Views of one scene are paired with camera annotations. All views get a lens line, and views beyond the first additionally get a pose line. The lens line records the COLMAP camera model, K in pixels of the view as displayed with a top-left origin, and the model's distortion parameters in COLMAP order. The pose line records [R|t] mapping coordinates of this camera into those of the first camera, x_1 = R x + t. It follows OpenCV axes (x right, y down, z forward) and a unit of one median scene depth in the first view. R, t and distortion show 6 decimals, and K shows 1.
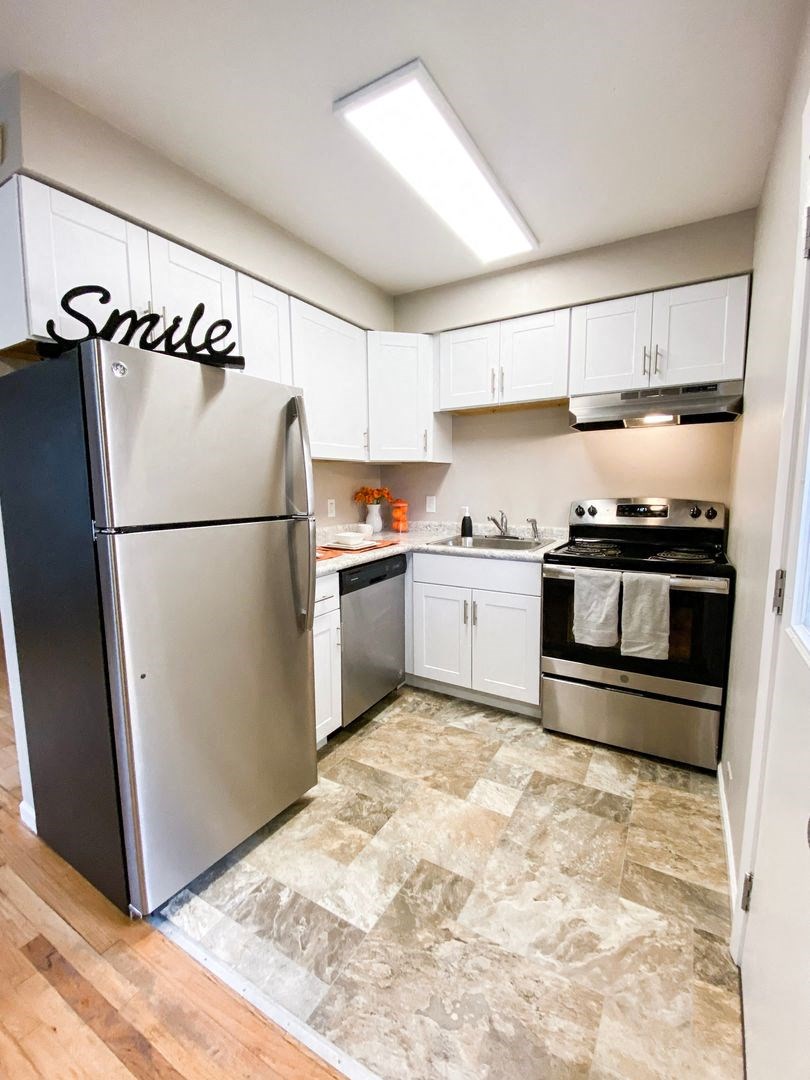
lens RADIAL K [[458.9, 0, 403.8], [0, 458.9, 537.6], [0, 0, 1]] dist [0.028094, -0.023552]
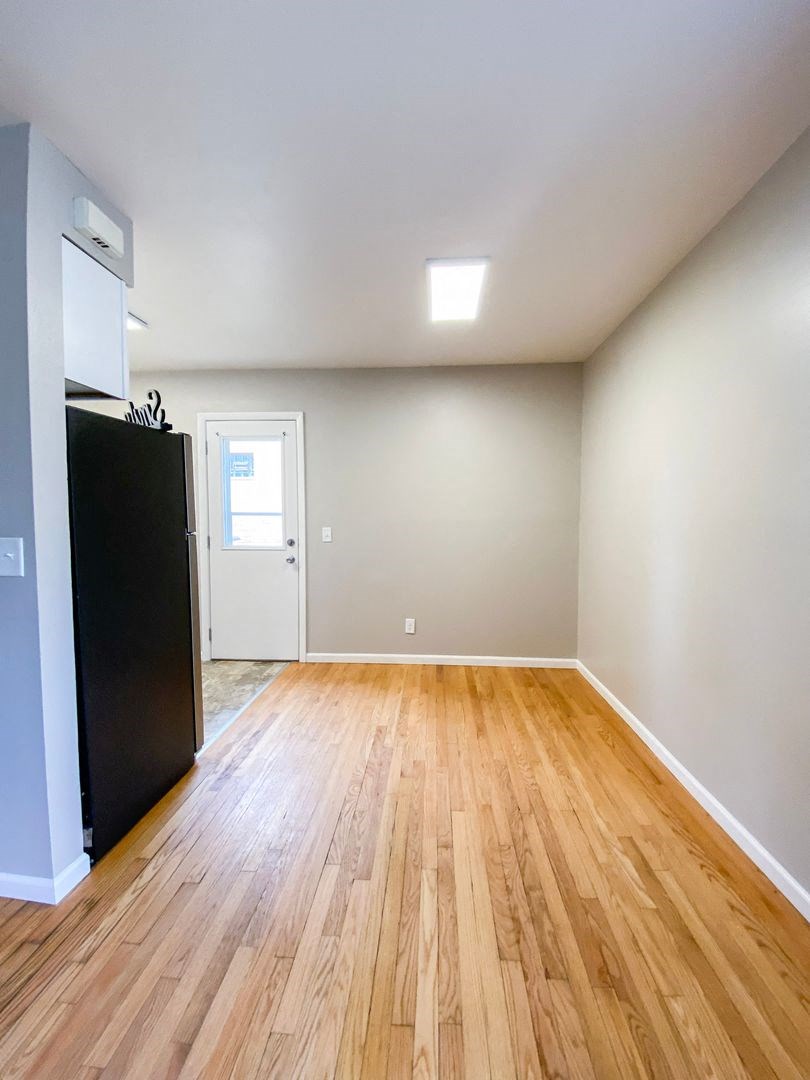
lens RADIAL K [[440.6, 0, 403.0], [0, 440.6, 535.0], [0, 0, 1]] dist [0.024017, -0.022067]
pose [[-0.446658, -0.033755, 0.894068, -2.114353], [0.110144, 0.989612, 0.092388, -0.064210], [-0.887899, 0.139742, -0.438301, 0.823457]]
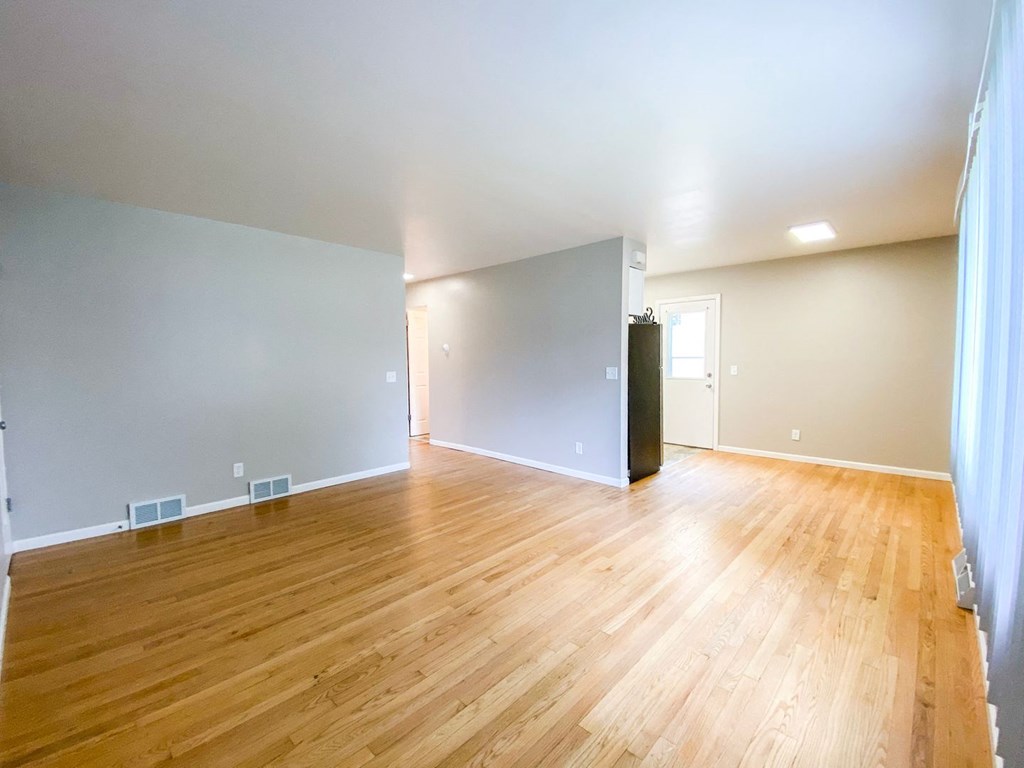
lens RADIAL K [[435.1, 0, 510.9], [0, 435.1, 379.8], [0, 0, 1]] dist [0.028094, -0.023552]
pose [[0.218266, -0.046651, 0.974774, -3.870155], [0.121758, 0.992354, 0.020229, -0.121849], [-0.968264, 0.114271, 0.222277, 1.168572]]
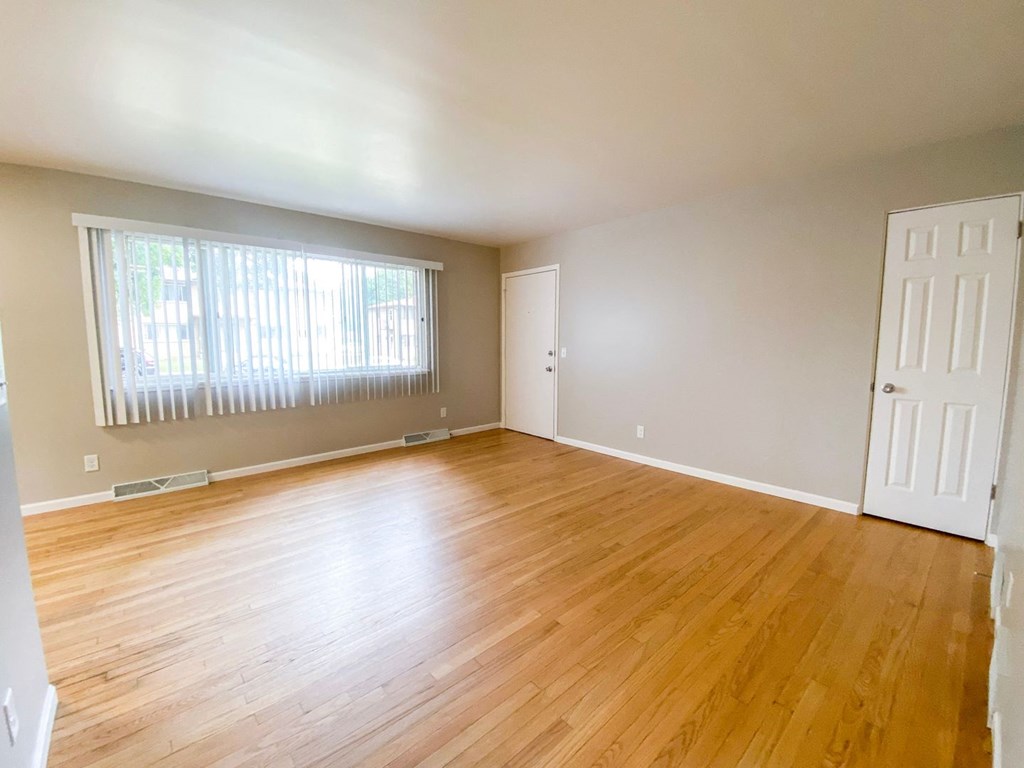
lens RADIAL K [[417.8, 0, 509.2], [0, 417.8, 380.4], [0, 0, 1]] dist [0.024017, -0.022067]
pose [[-0.302849, 0.102263, -0.947536, -0.466762], [-0.109579, 0.983896, 0.141210, -0.267047], [0.946718, 0.146595, -0.286766, 2.349369]]
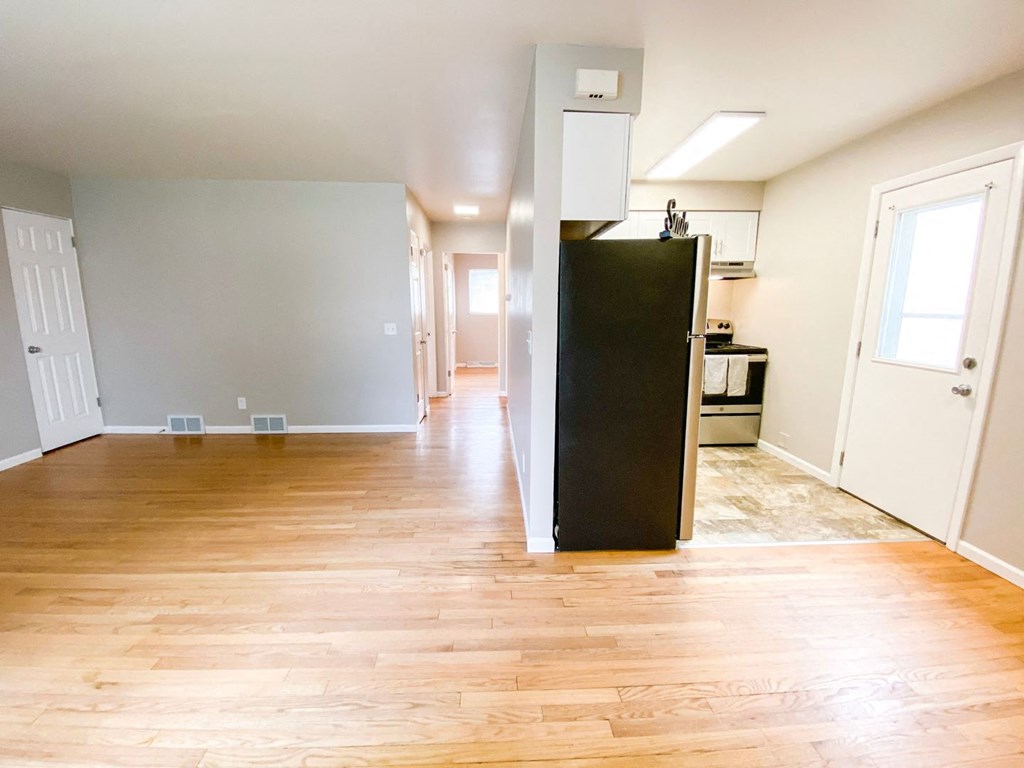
lens RADIAL K [[417.8, 0, 509.2], [0, 417.8, 380.4], [0, 0, 1]] dist [0.024017, -0.022067]
pose [[0.834442, -0.085925, 0.544356, -1.789905], [0.055345, 0.995842, 0.072354, -0.001961], [-0.548309, -0.030248, 0.835728, -0.016239]]
